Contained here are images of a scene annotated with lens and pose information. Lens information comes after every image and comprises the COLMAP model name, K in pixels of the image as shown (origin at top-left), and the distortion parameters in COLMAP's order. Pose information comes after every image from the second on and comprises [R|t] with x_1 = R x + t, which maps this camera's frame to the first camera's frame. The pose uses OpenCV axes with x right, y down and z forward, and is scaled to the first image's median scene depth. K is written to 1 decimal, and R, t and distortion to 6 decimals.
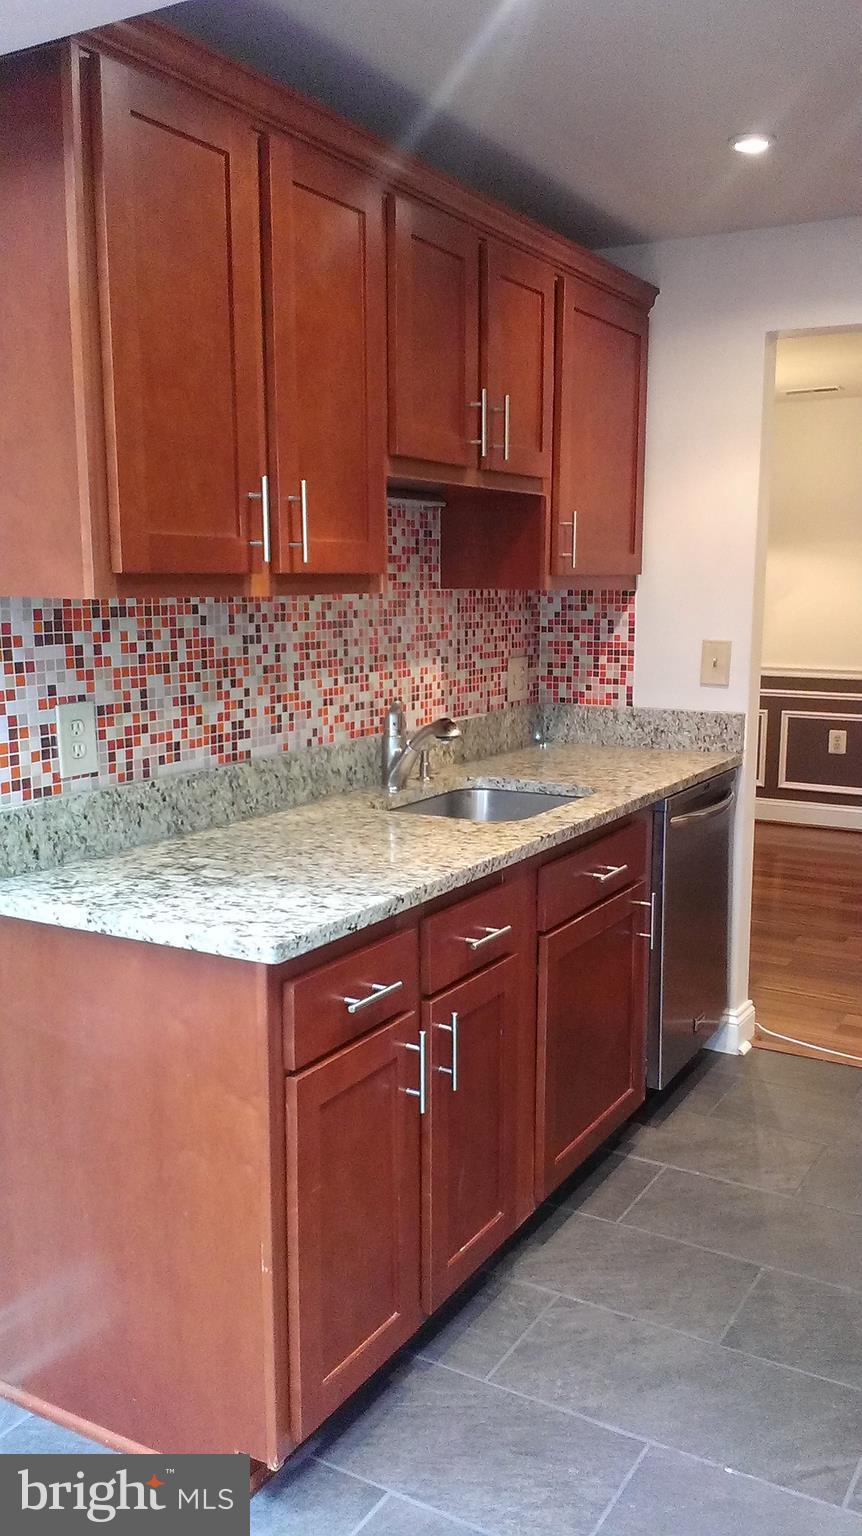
lens RADIAL K [[1254.1, 0, 440.0], [0, 1254.1, 779.3], [0, 0, 1]] dist [0.121050, -0.198315]
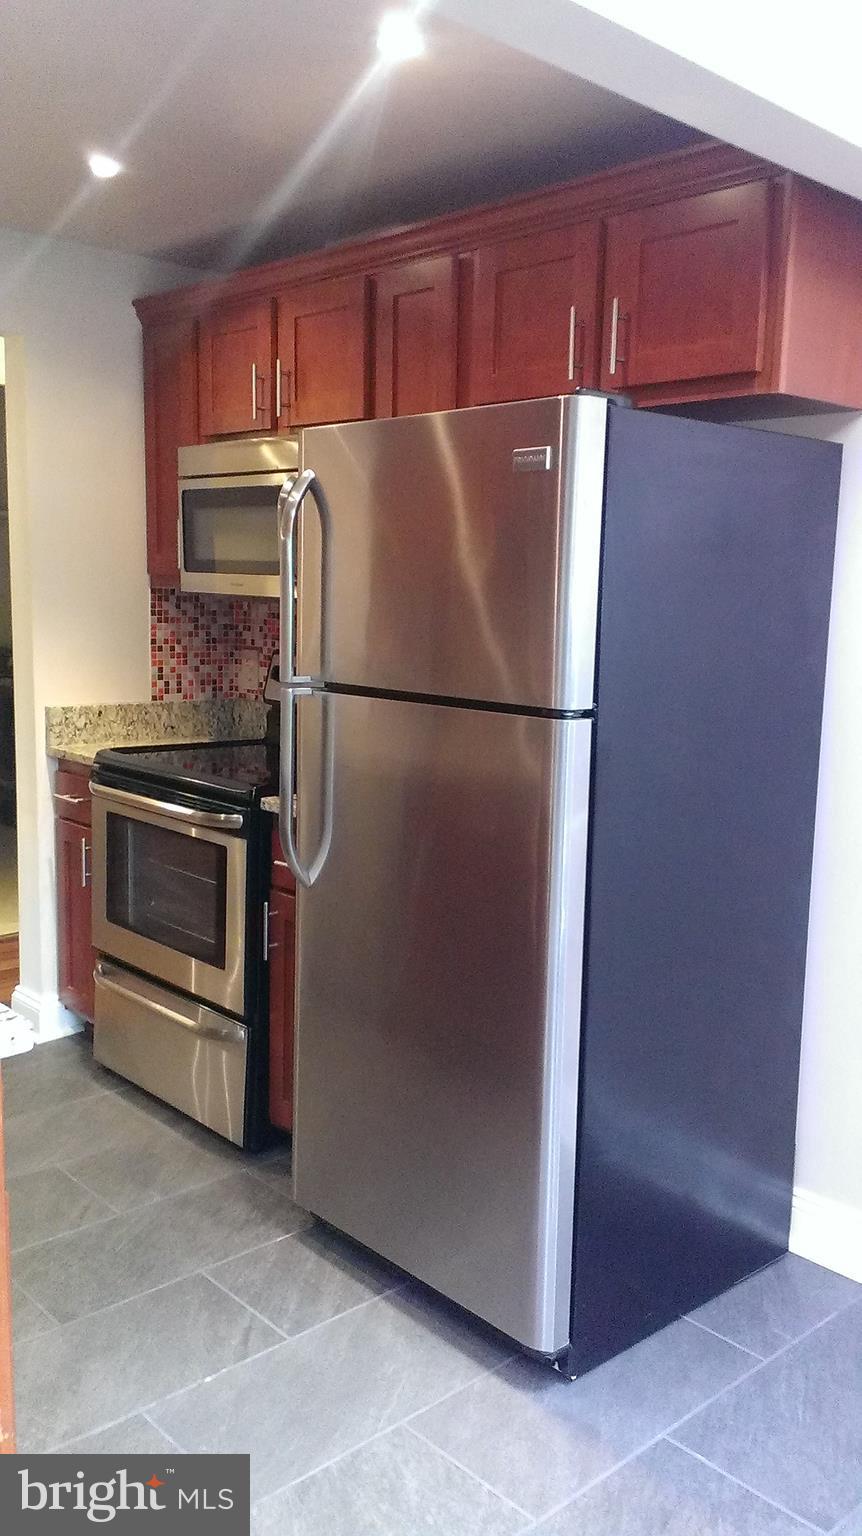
lens RADIAL K [[1254.1, 0, 440.0], [0, 1254.1, 779.3], [0, 0, 1]] dist [0.121050, -0.198315]
pose [[0.299632, -0.140798, 0.943608, -0.376219], [0.126620, 0.986170, 0.106942, -0.036801], [-0.945615, 0.087436, 0.313316, 0.226814]]
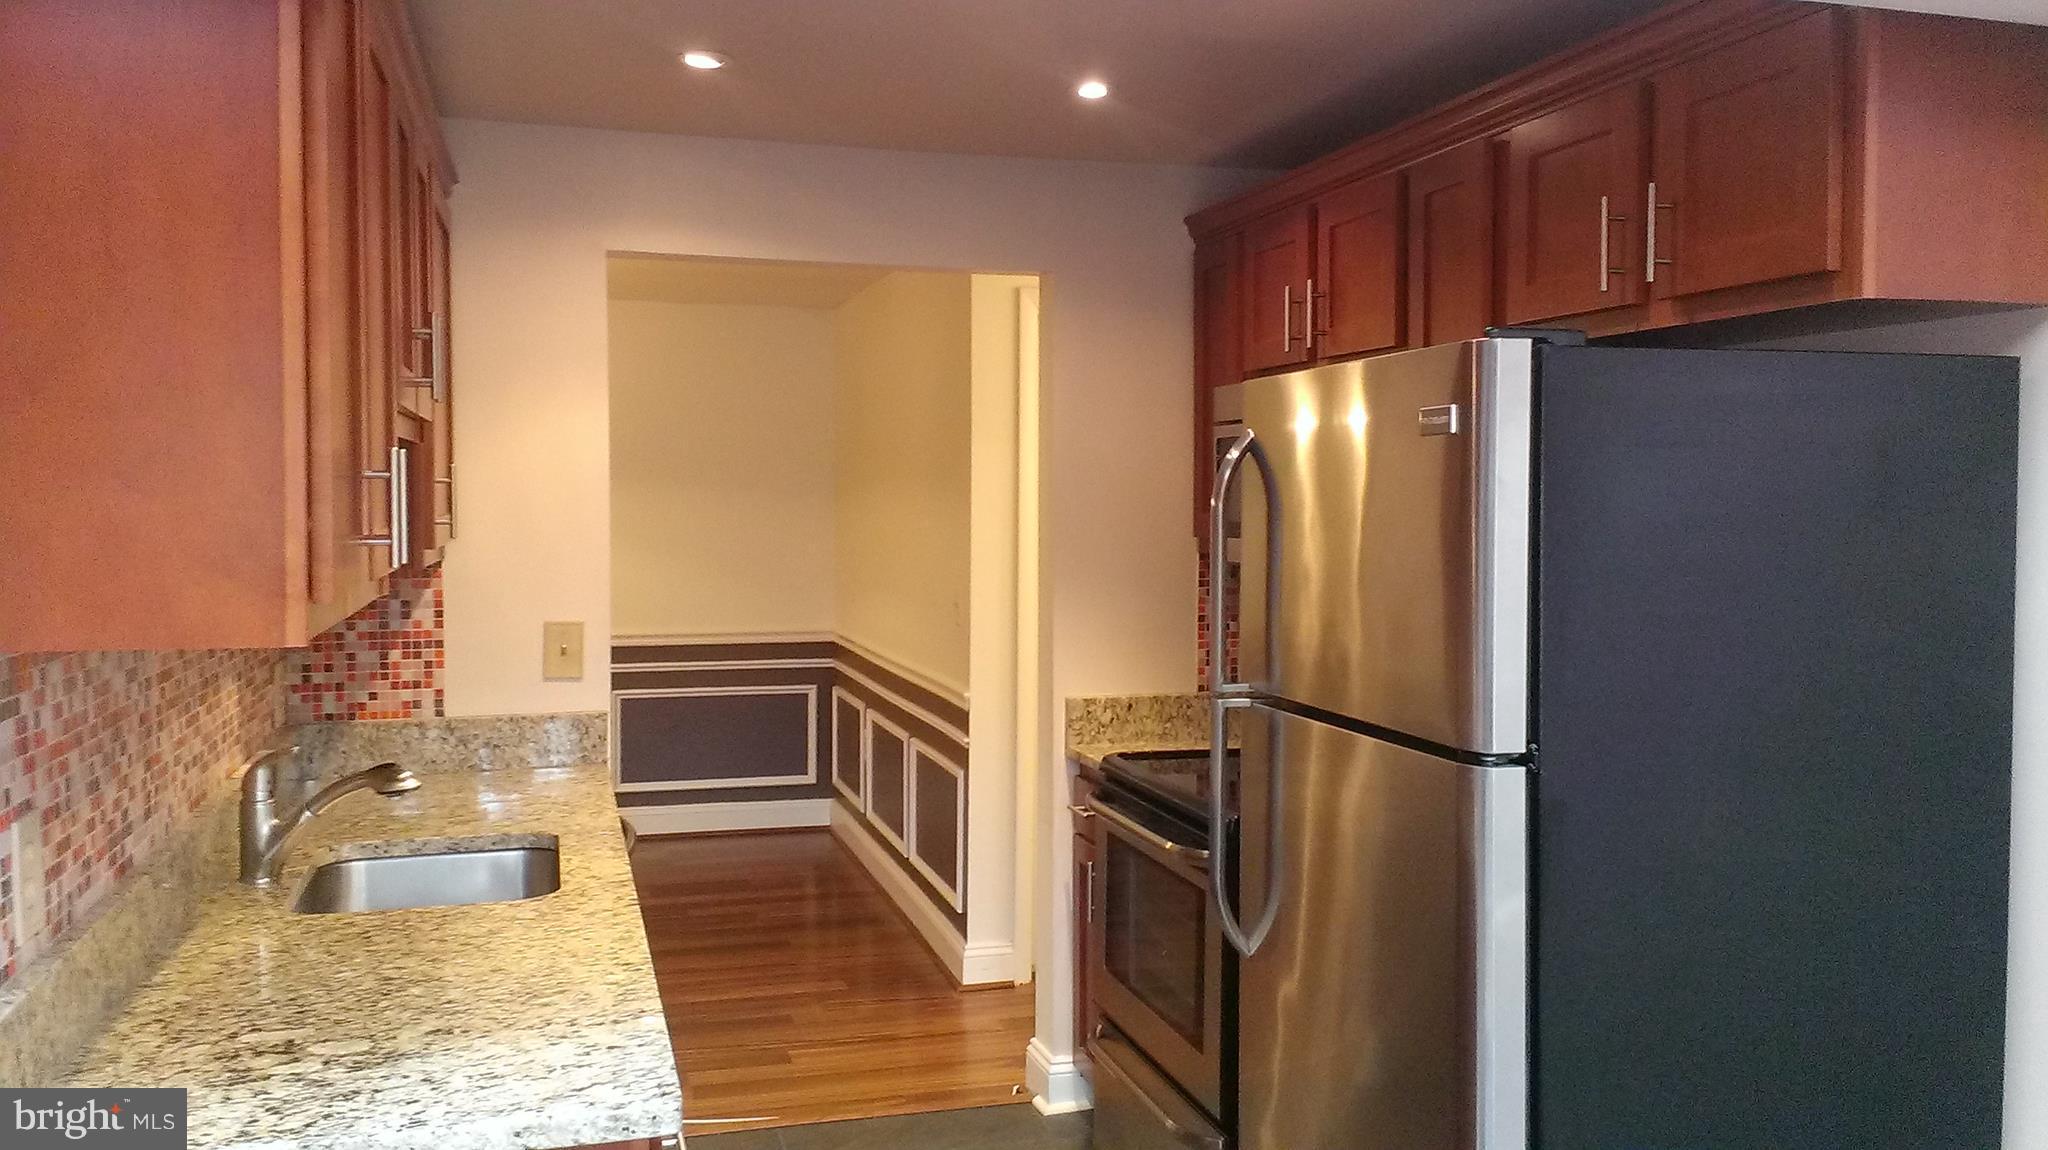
lens RADIAL K [[1672.2, 0, 1037.5], [0, 1672.2, 546.7], [0, 0, 1]] dist [0.121050, -0.198315]
pose [[0.699509, -0.026705, 0.714124, -0.319237], [0.116631, 0.990169, -0.077216, -0.041226], [-0.705042, 0.137303, 0.695747, 0.062834]]
